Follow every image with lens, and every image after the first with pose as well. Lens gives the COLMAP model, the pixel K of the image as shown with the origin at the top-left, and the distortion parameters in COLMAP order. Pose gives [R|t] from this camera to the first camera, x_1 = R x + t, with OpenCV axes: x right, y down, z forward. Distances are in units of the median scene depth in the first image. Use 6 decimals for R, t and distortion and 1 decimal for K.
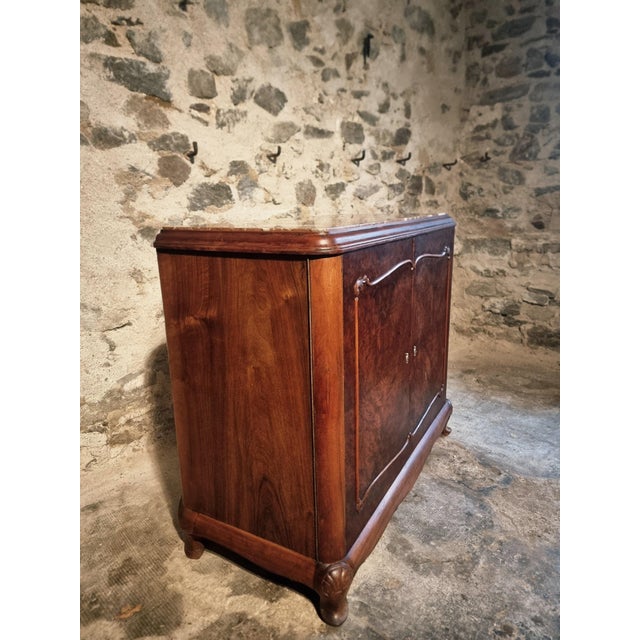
lens RADIAL K [[453.7, 0, 322.9], [0, 453.7, 314.6], [0, 0, 1]] dist [0.064175, -0.065108]
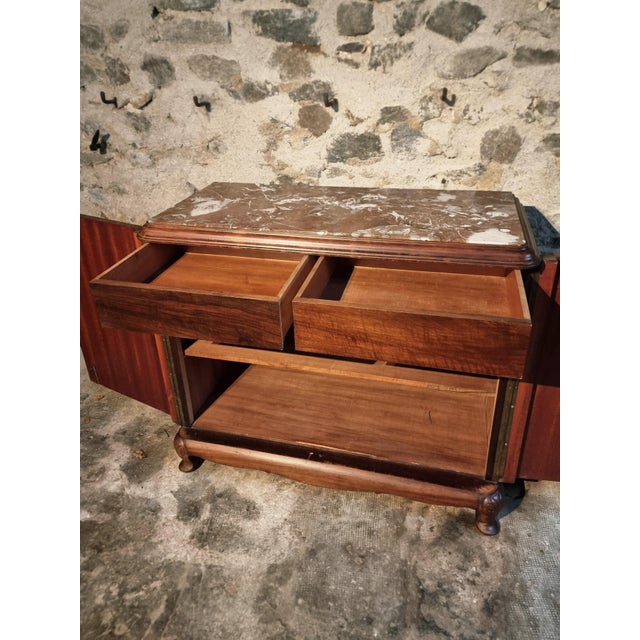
lens RADIAL K [[507.1, 0, 306.6], [0, 507.1, 296.4], [0, 0, 1]] dist [0.055570, -0.049814]
pose [[0.541249, 0.388661, -0.745649, 0.583458], [-0.178925, 0.919692, 0.349503, -0.328932], [0.821606, -0.055753, 0.567323, 0.335954]]
